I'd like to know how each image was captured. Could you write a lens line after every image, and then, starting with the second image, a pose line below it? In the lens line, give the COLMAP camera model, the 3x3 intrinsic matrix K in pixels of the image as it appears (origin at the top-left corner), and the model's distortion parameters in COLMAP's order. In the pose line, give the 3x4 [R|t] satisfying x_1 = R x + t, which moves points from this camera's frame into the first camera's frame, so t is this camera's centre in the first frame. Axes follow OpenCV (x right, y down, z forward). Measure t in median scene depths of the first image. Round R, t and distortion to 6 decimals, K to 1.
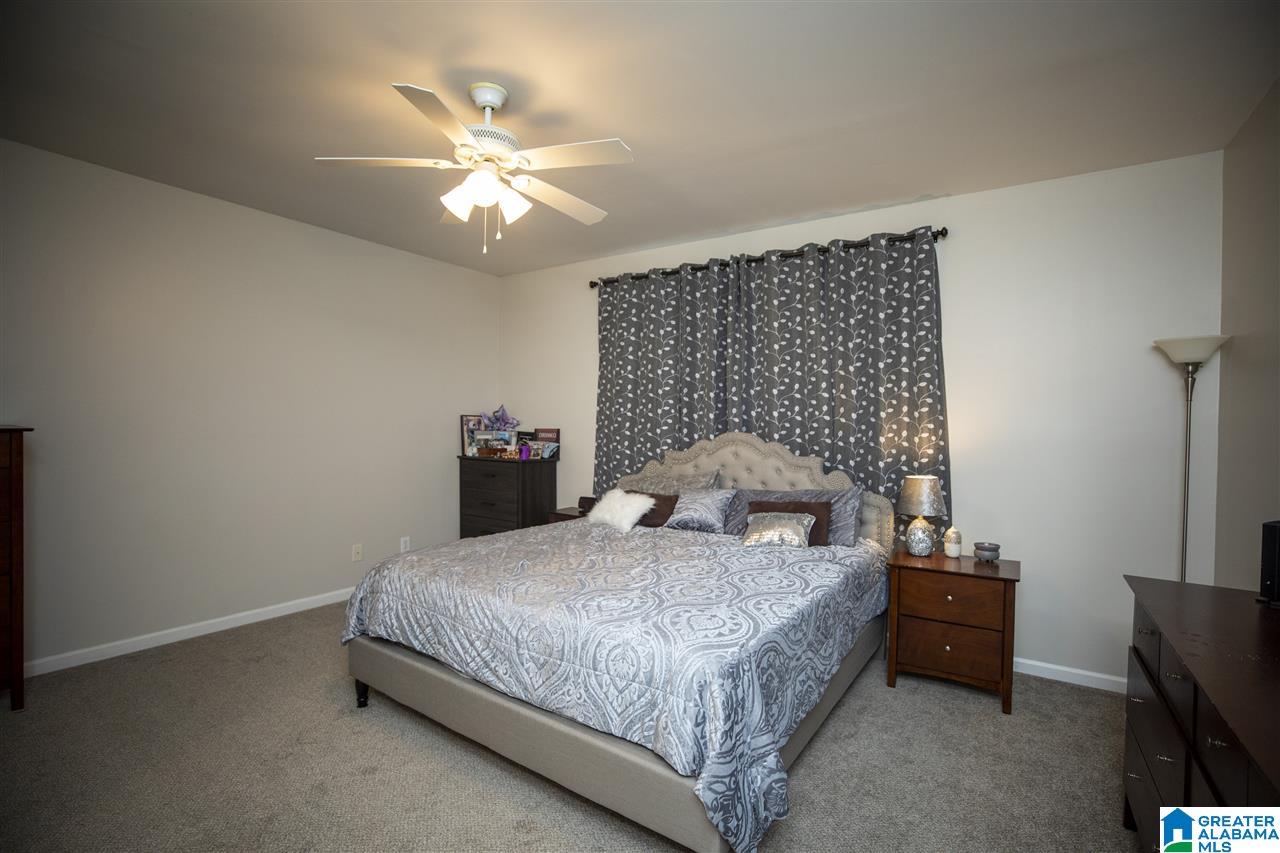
lens RADIAL K [[587.5, 0, 653.5], [0, 587.5, 423.4], [0, 0, 1]] dist [-0.042241, 0.000141]
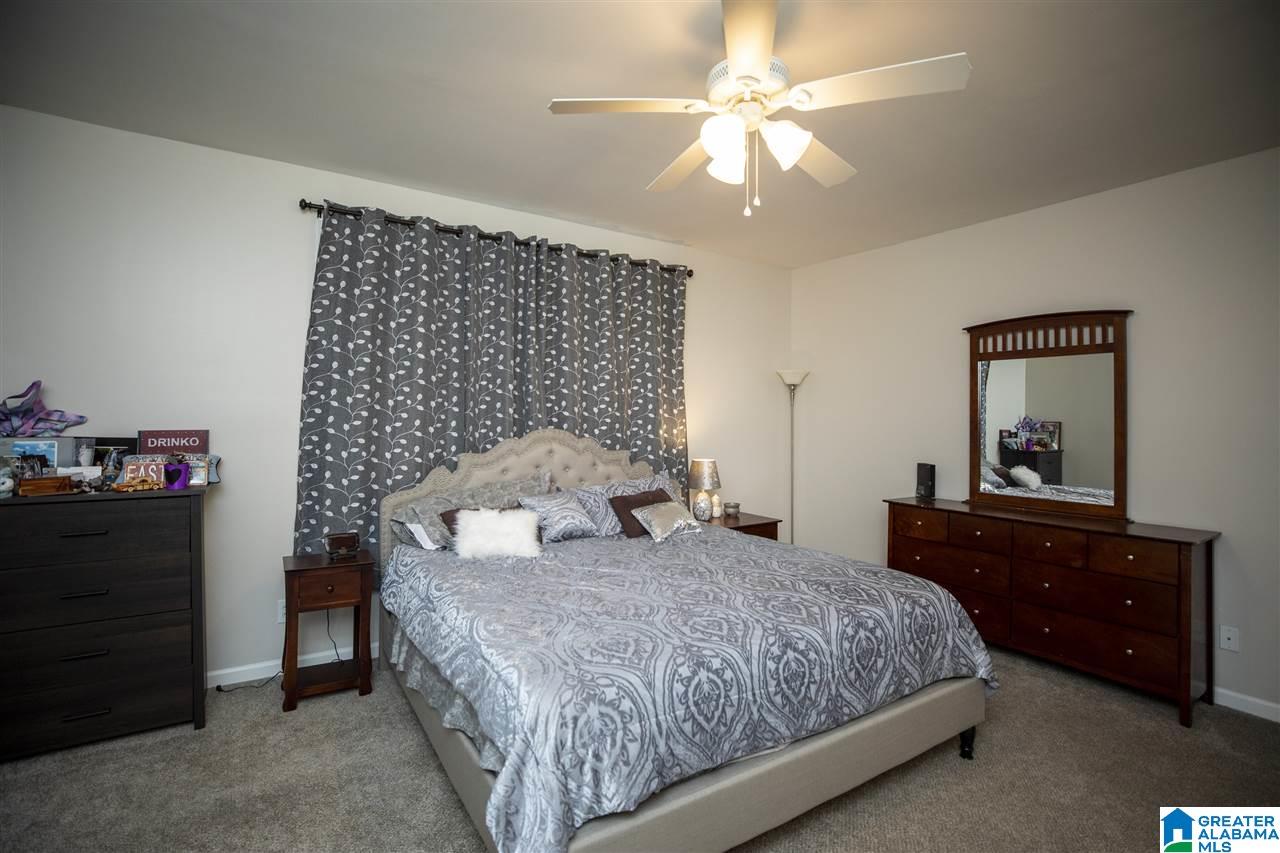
lens RADIAL K [[595.4, 0, 649.7], [0, 595.4, 414.1], [0, 0, 1]] dist [-0.018048, 0.000514]
pose [[0.392589, -0.006412, 0.919692, -0.645238], [-0.009199, 0.999898, 0.010898, -0.020687], [-0.919668, -0.012738, 0.392490, 0.460267]]
